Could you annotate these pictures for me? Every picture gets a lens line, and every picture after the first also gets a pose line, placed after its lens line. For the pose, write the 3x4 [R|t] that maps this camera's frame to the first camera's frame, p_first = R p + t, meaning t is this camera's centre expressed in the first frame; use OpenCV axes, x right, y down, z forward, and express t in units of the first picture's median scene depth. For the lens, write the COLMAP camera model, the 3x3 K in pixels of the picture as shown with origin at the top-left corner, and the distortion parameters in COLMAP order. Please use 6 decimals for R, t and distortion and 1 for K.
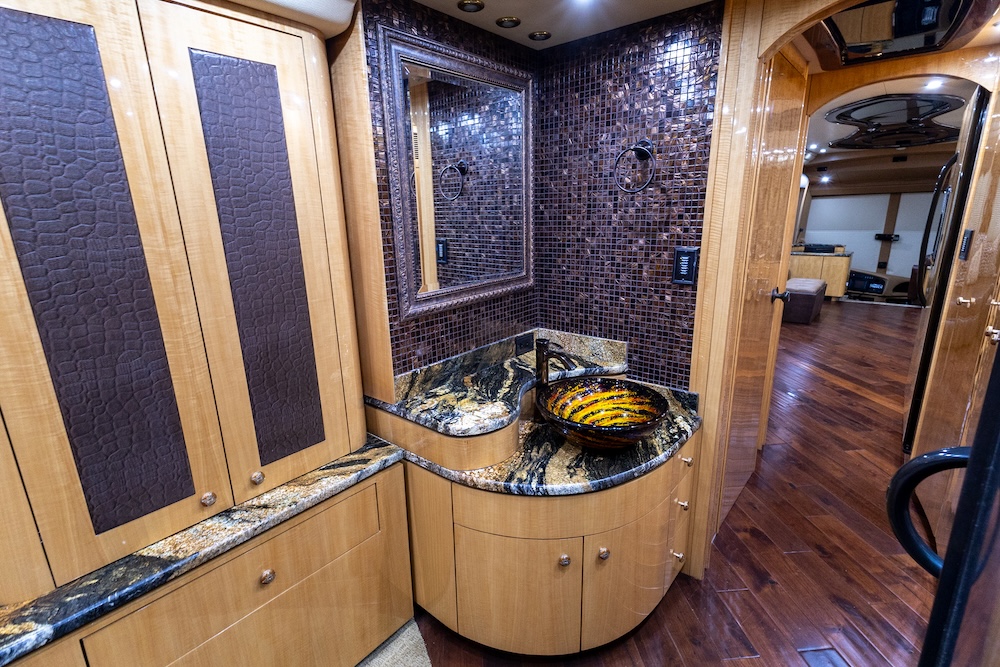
lens RADIAL K [[465.6, 0, 499.6], [0, 465.6, 331.3], [0, 0, 1]] dist [0.025052, -0.004245]
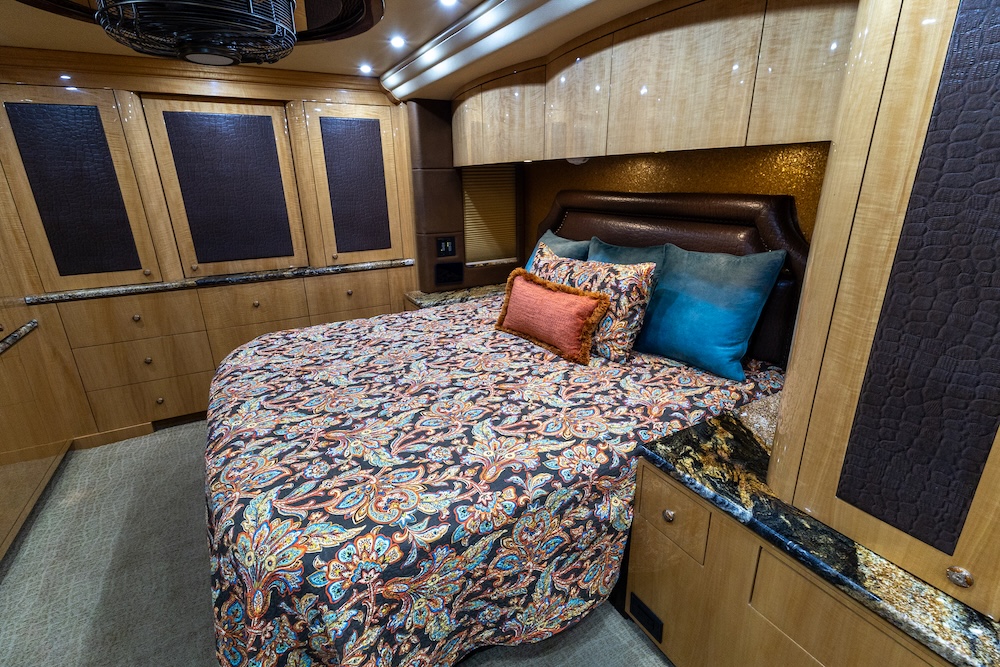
lens RADIAL K [[465.6, 0, 500.0], [0, 465.6, 335.4], [0, 0, 1]] dist [0.025052, -0.004245]
pose [[-0.371182, 0.325233, -0.869740, 0.168809], [-0.210509, 0.882794, 0.419954, -0.139138], [0.904384, 0.338967, -0.259213, 0.498572]]
